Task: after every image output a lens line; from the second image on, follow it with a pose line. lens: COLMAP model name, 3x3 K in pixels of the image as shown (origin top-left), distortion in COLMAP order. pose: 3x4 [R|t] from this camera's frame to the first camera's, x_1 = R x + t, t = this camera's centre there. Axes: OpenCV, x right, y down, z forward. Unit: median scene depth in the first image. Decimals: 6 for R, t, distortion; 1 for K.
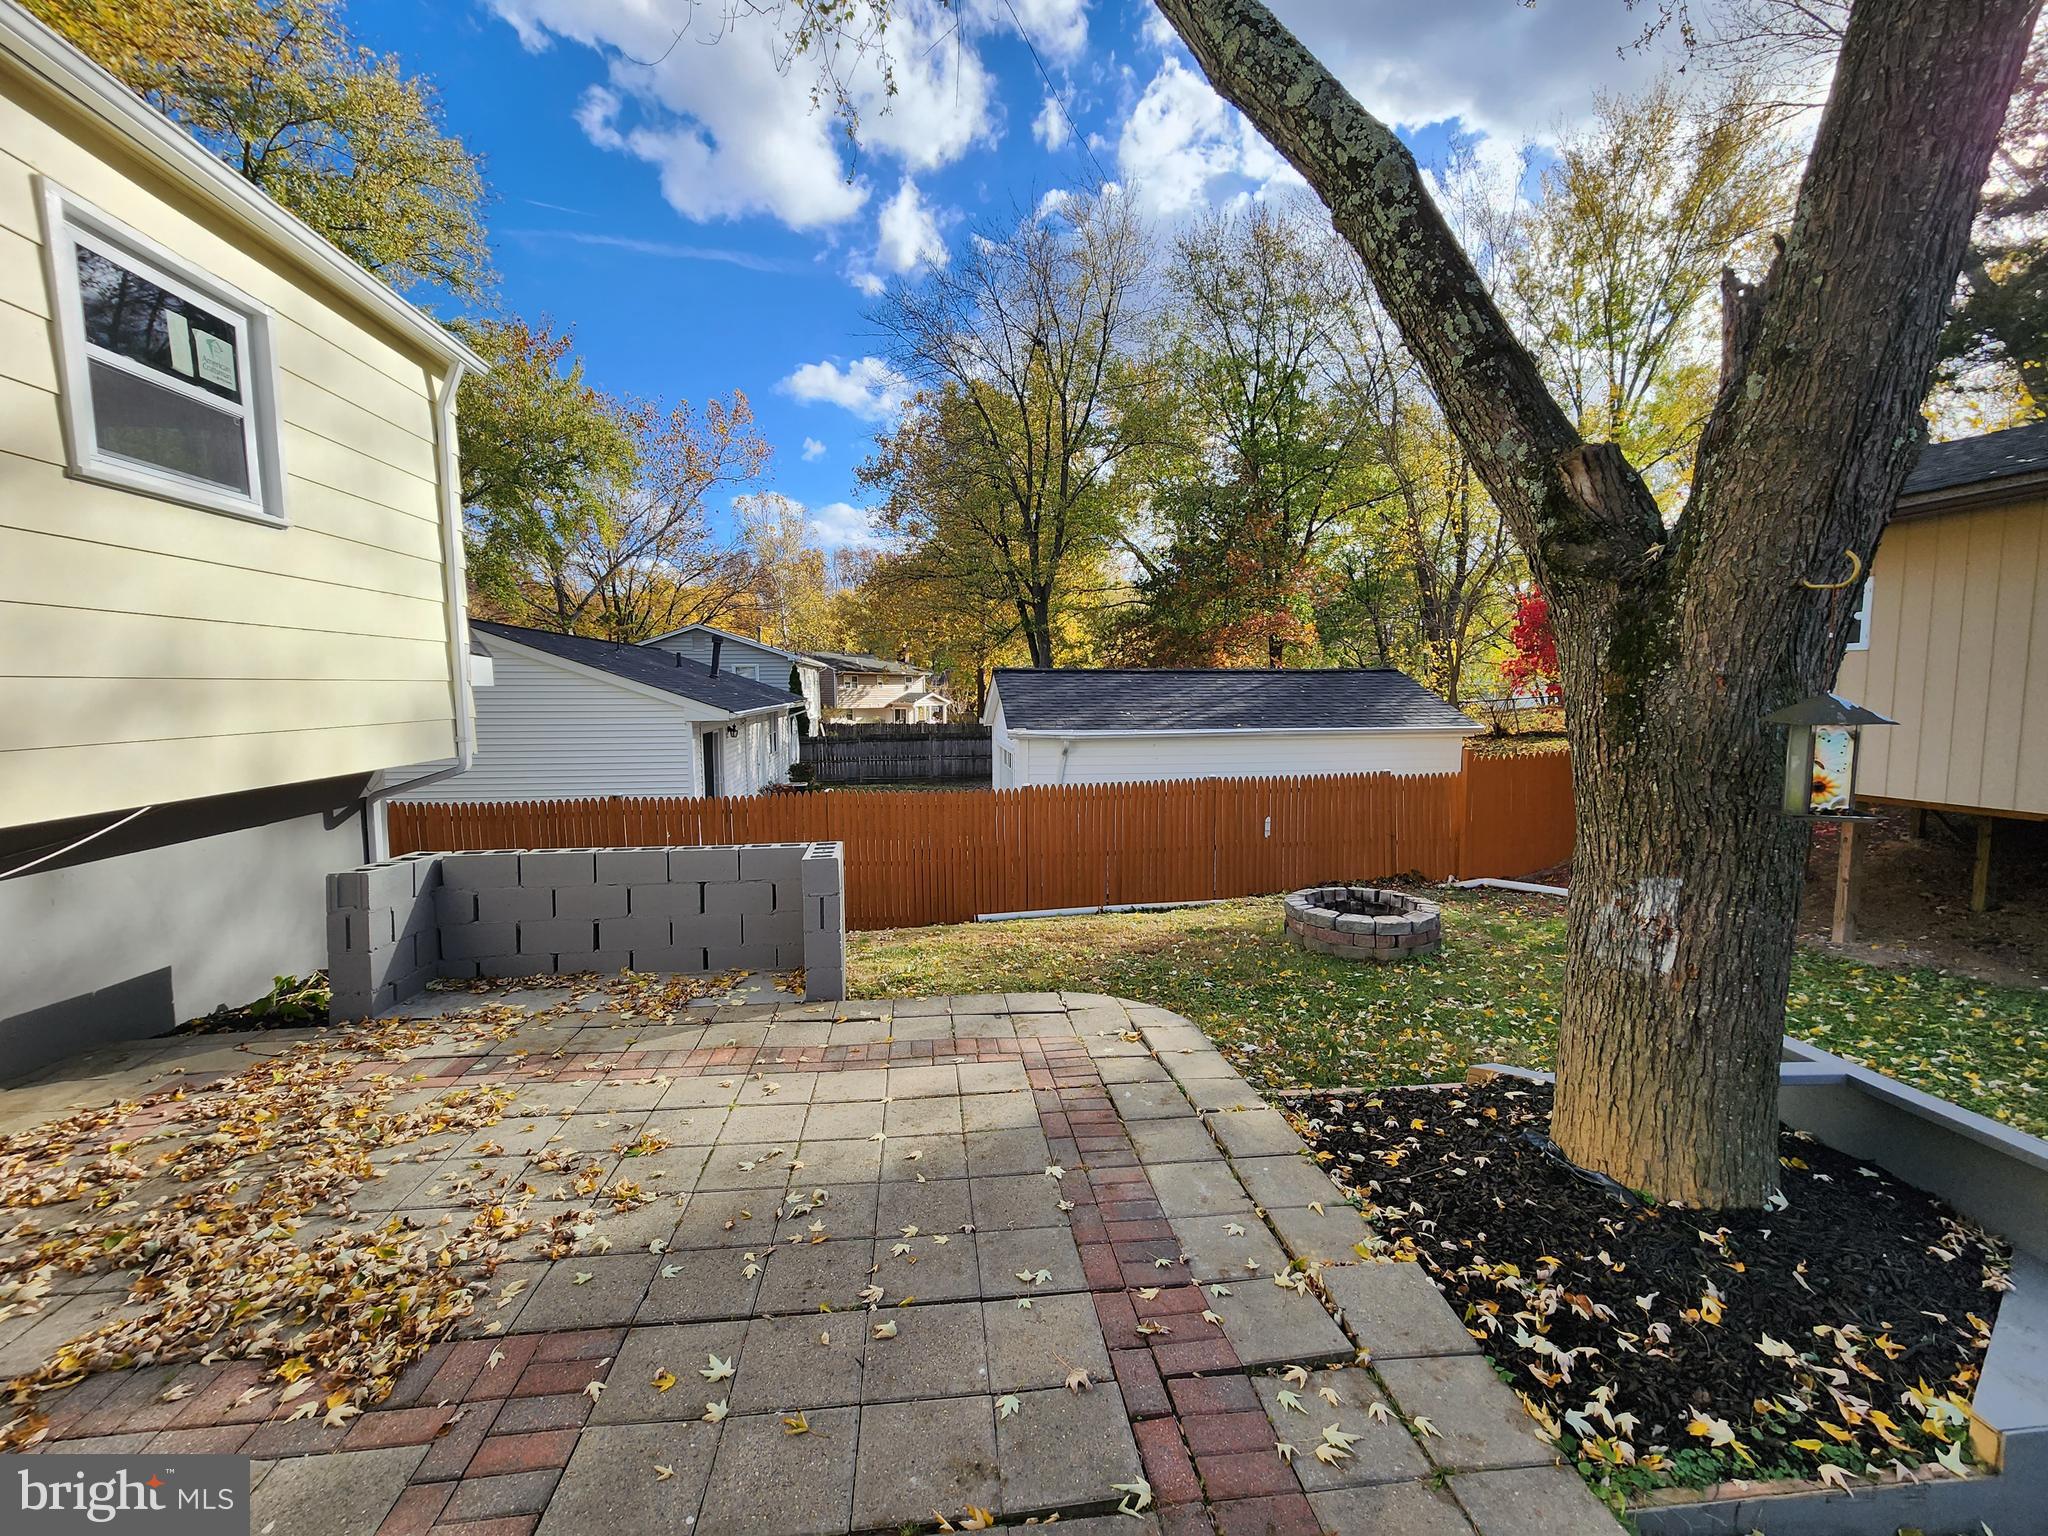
lens RADIAL K [[840.0, 0, 1025.6], [0, 840.0, 762.5], [0, 0, 1]] dist [-0.001133, -0.000825]
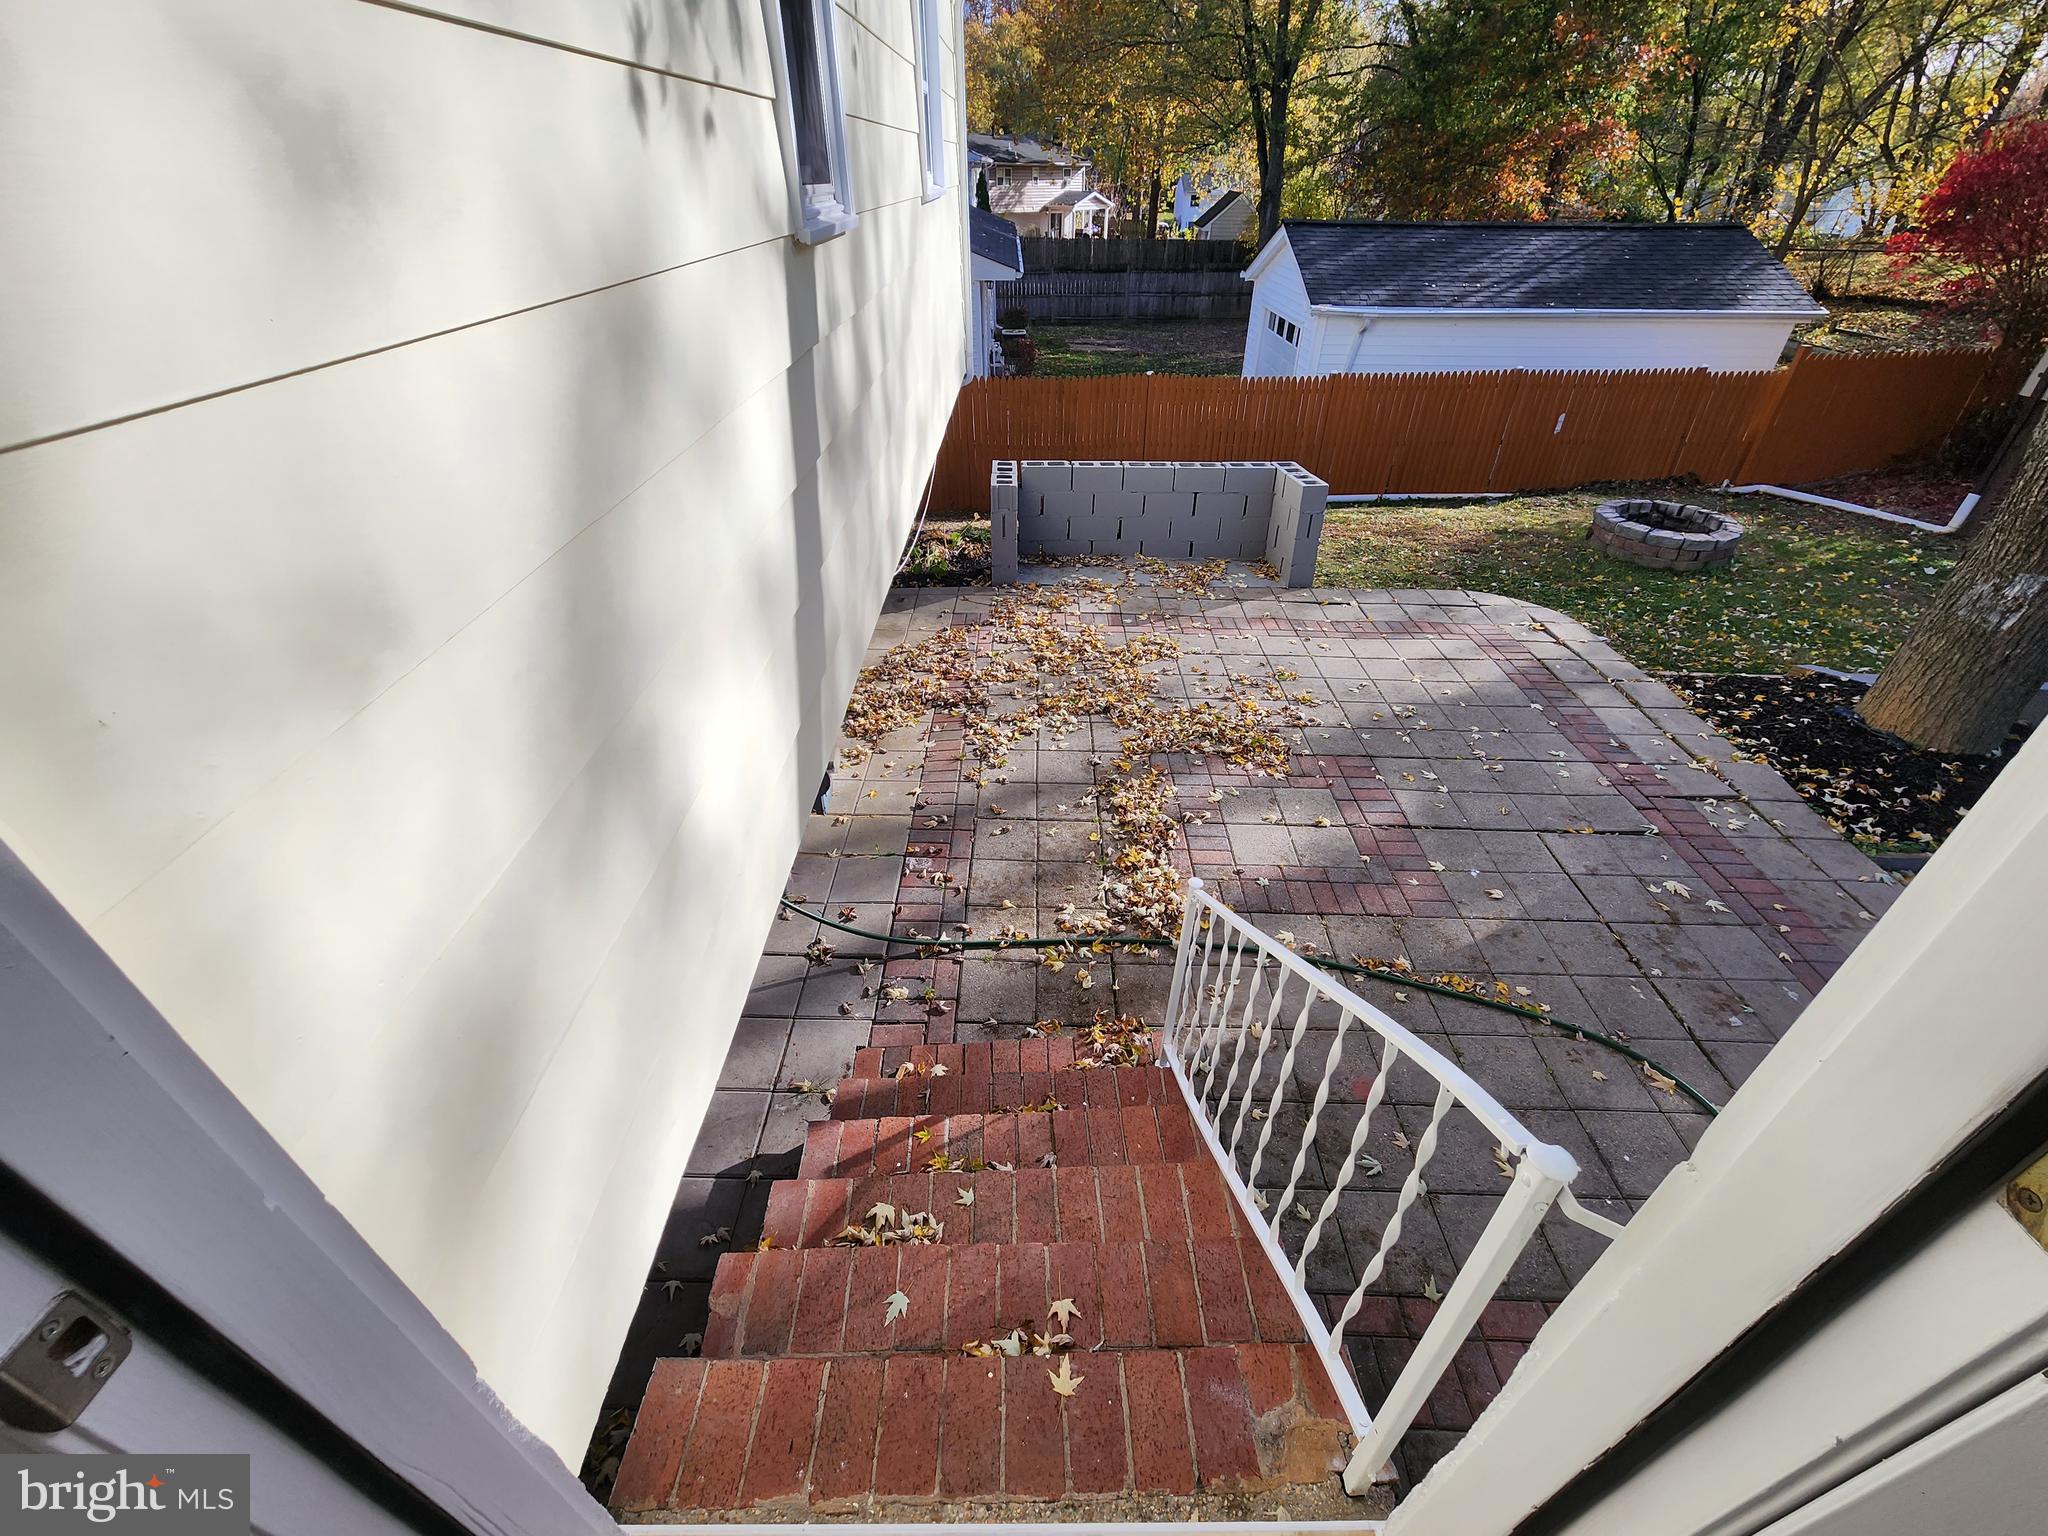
lens RADIAL K [[842.8, 0, 1029.1], [0, 842.8, 764.9], [0, 0, 1]] dist [-0.002725, -0.000063]
pose [[0.990807, 0.084928, -0.105302, -0.765951], [-0.020089, 0.862127, 0.506293, -0.257789], [0.133782, -0.499523, 0.855908, -0.659588]]
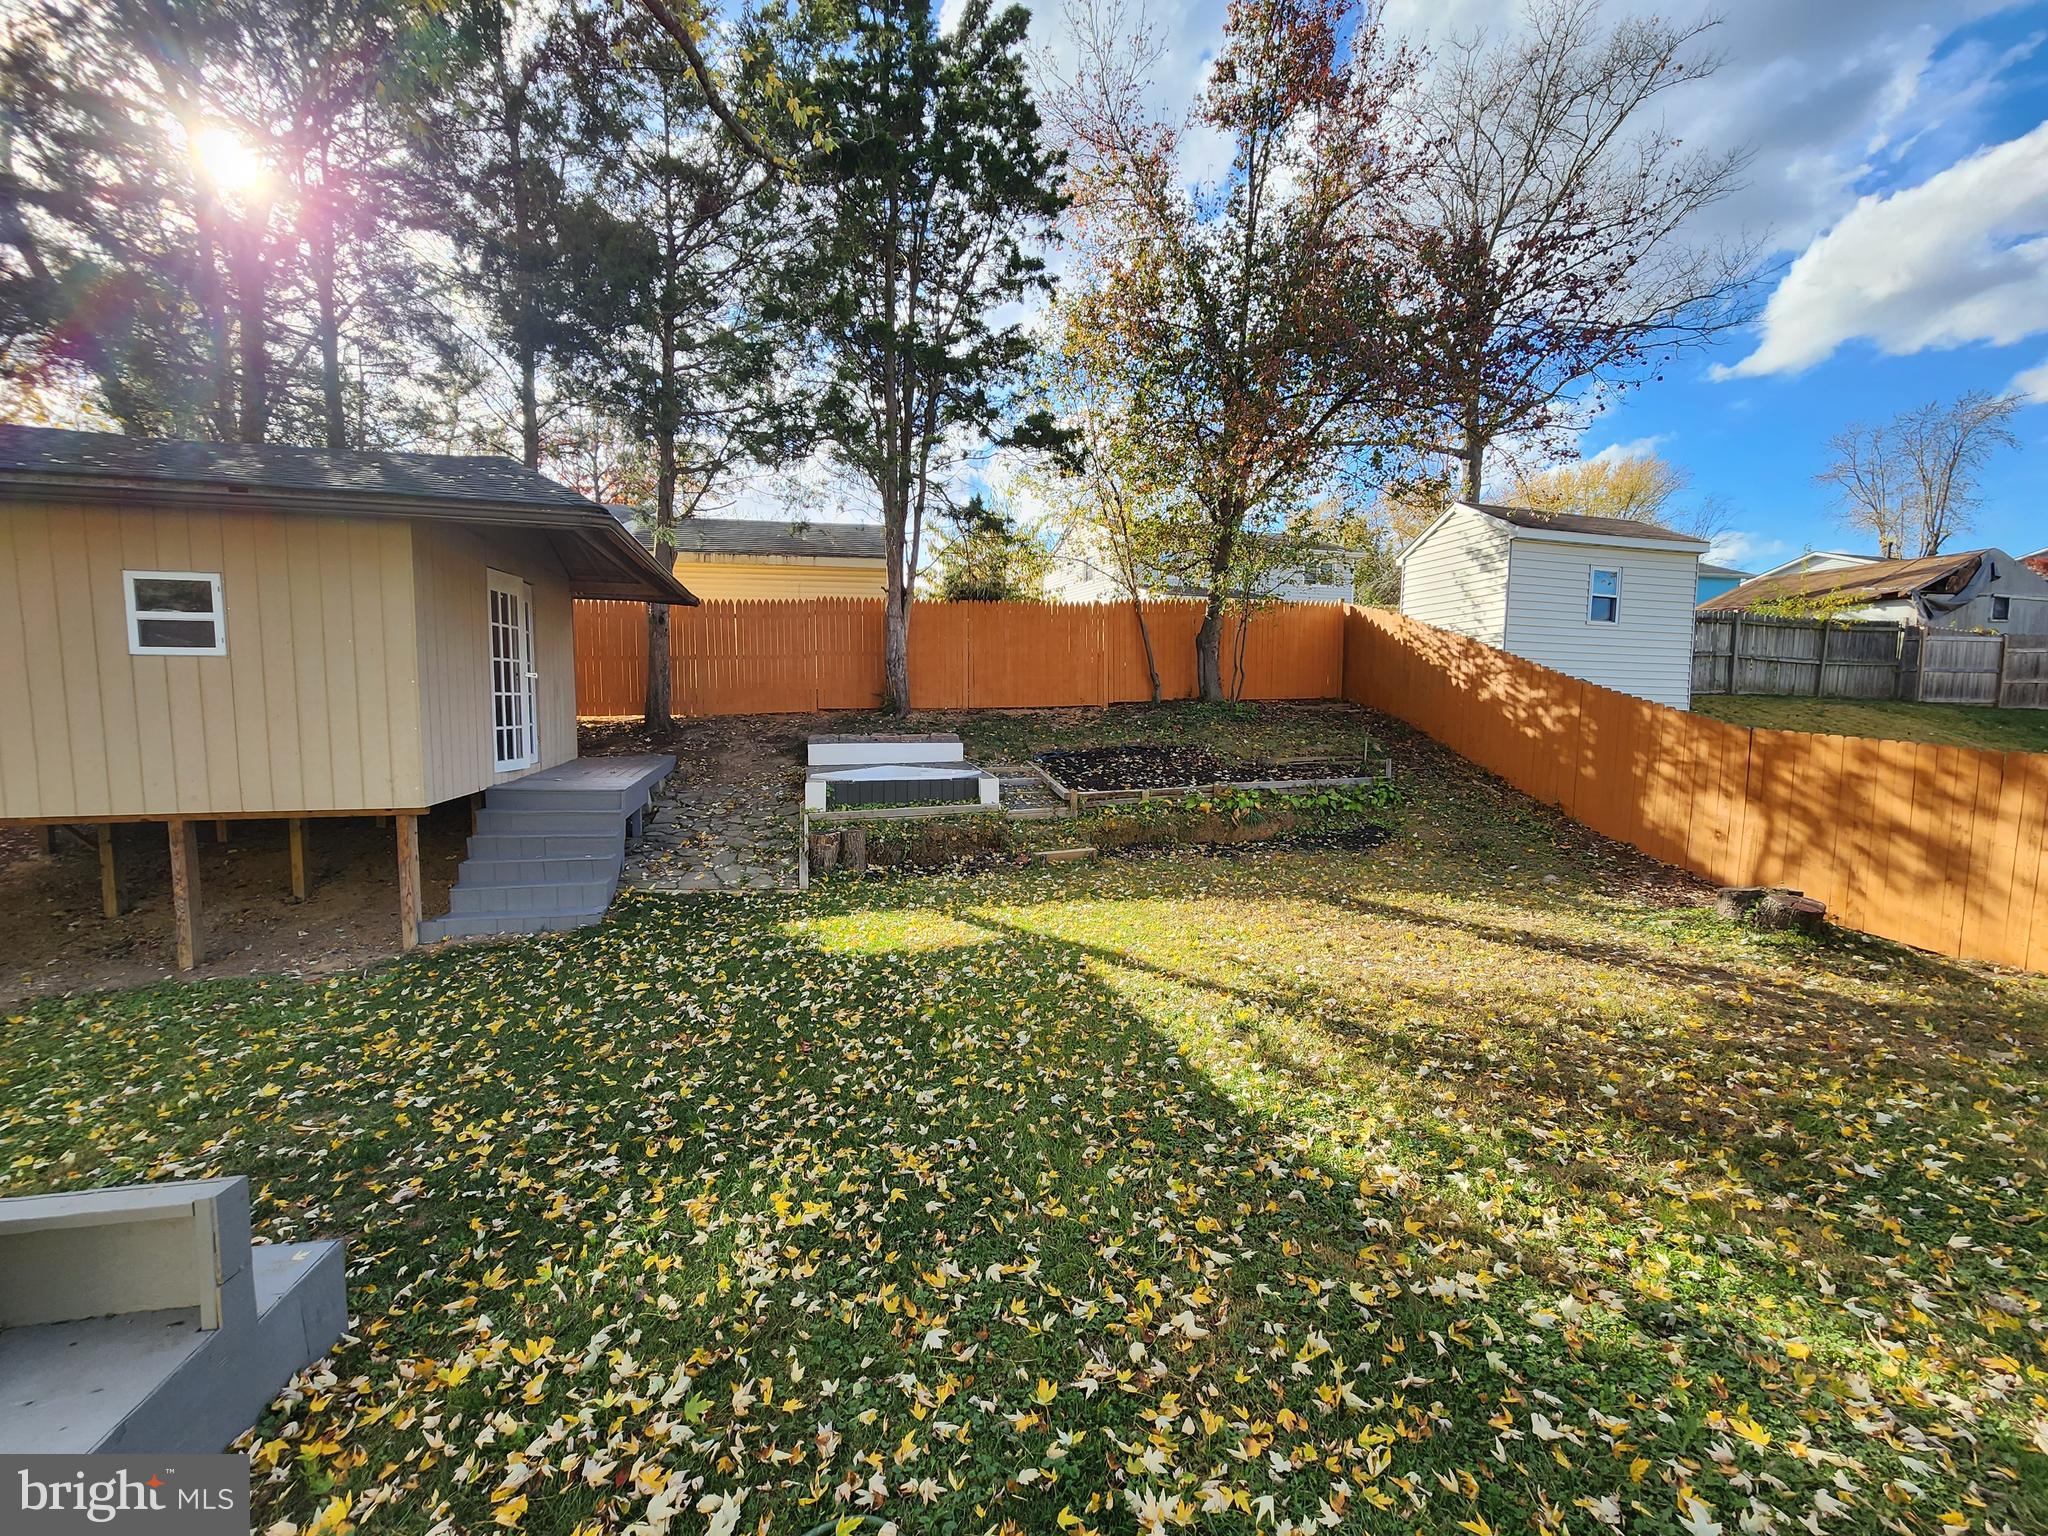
lens RADIAL K [[837.5, 0, 1019.2], [0, 837.5, 765.1], [0, 0, 1]] dist [-0.003056, 0.000517]
pose [[-0.073215, -0.081032, 0.994019, 0.204410], [0.081195, 0.992901, 0.086921, -0.002347], [-0.994006, 0.087073, -0.066116, -0.048191]]
